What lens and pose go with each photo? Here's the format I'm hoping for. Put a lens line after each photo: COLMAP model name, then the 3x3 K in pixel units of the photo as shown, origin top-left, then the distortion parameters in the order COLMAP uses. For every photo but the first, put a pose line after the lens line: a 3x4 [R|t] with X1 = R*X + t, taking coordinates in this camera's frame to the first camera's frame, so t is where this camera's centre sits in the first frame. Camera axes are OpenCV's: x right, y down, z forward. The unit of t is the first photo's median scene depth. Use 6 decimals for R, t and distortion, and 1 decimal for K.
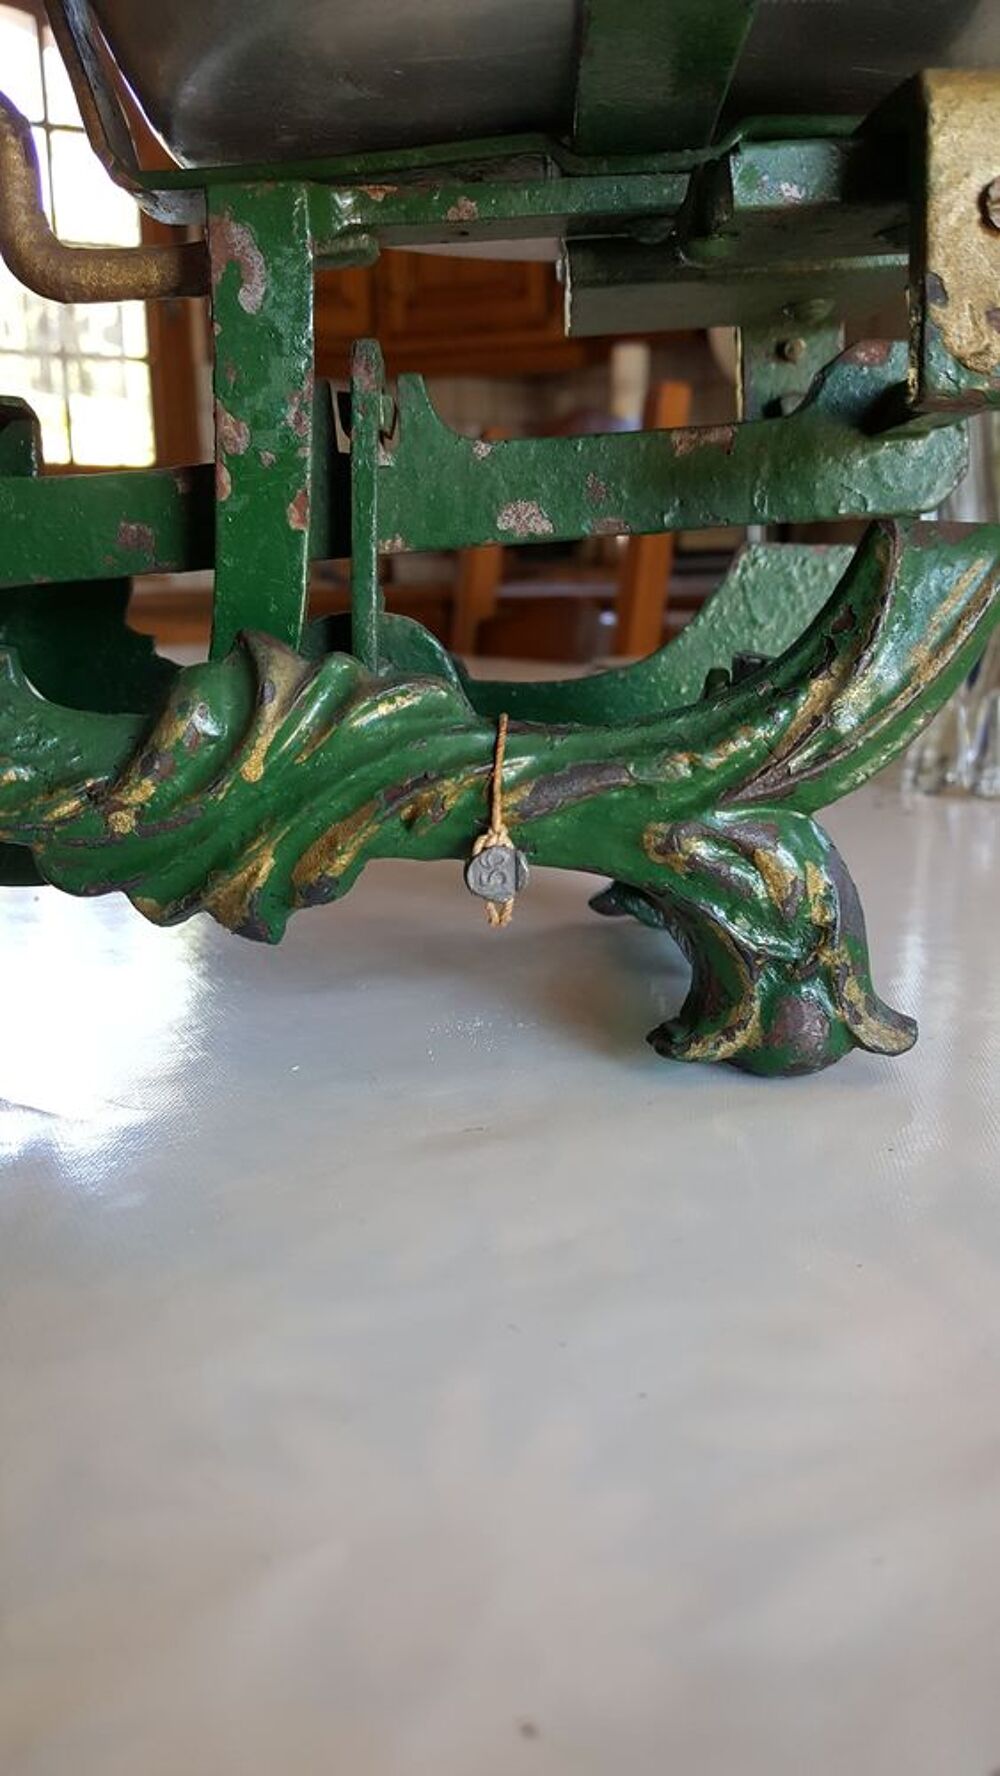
lens RADIAL K [[1431.5, 0, 494.5], [0, 1431.5, 886.2], [0, 0, 1]] dist [0.020894, -0.002626]
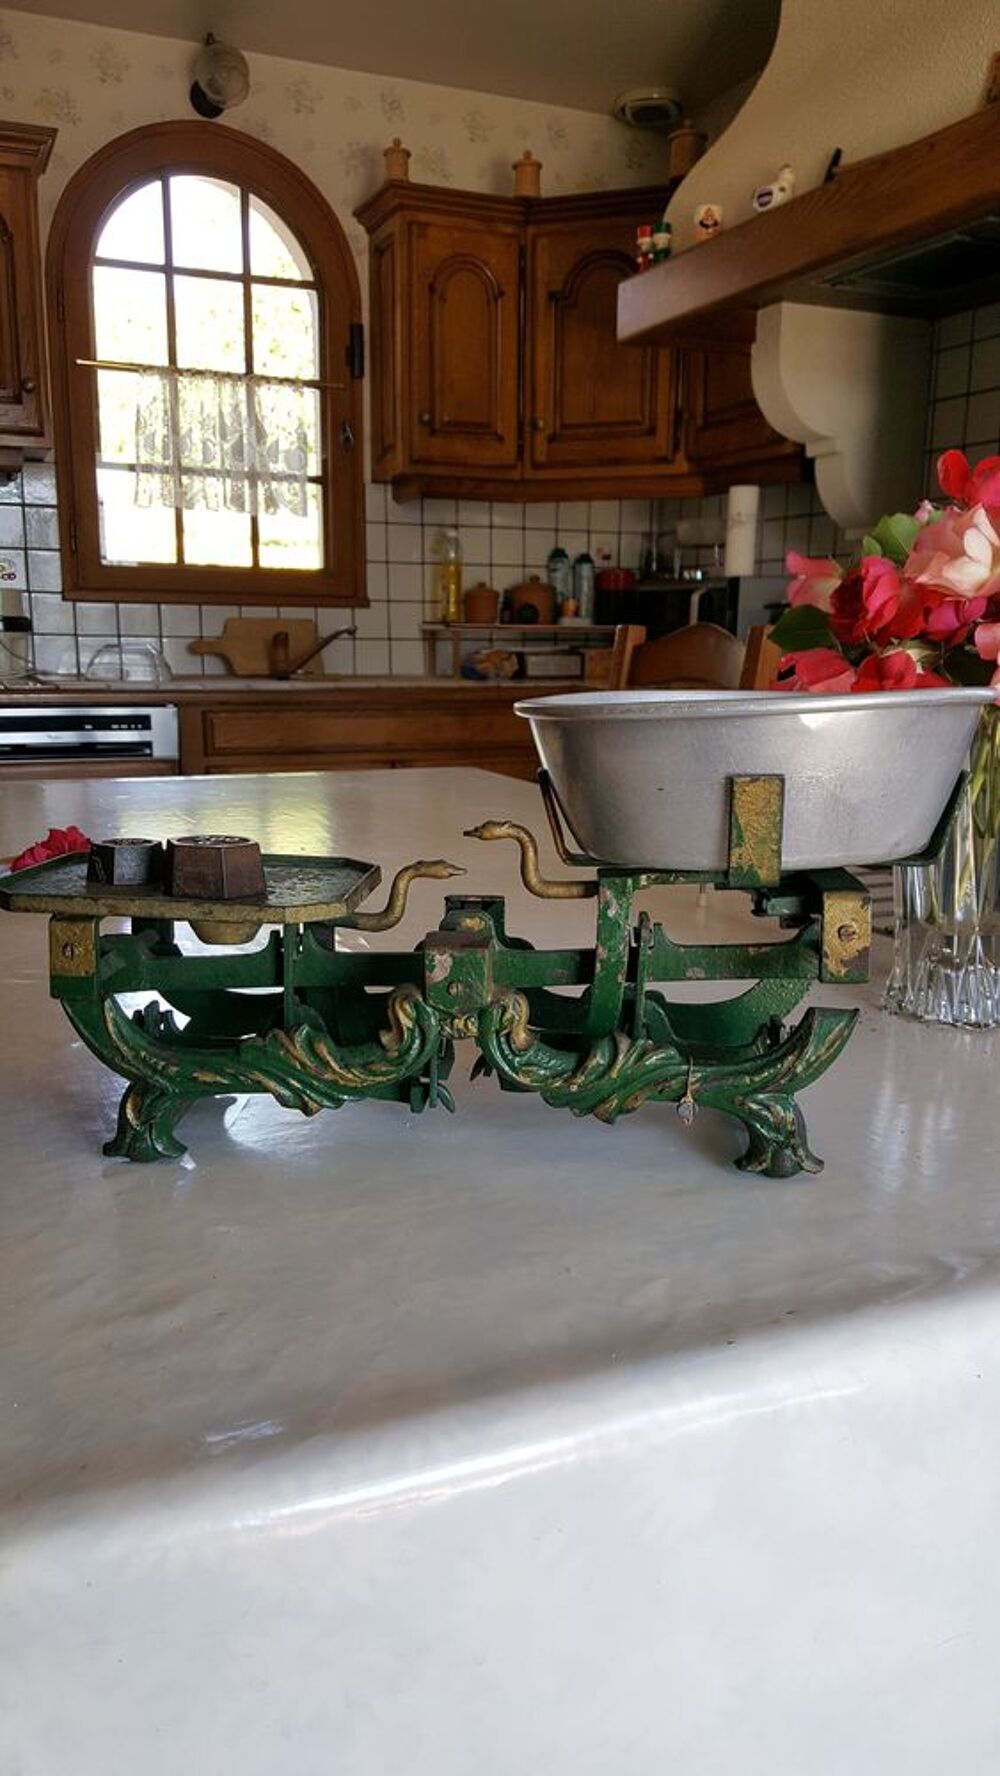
lens RADIAL K [[1309.5, 0, 508.4], [0, 1309.5, 889.7], [0, 0, 1]] dist [0.088821, -0.143353]
pose [[0.996663, 0.038919, -0.071751, -0.204158], [-0.041449, 0.998558, -0.034121, -0.378991], [0.070320, 0.036981, 0.996839, -1.957355]]
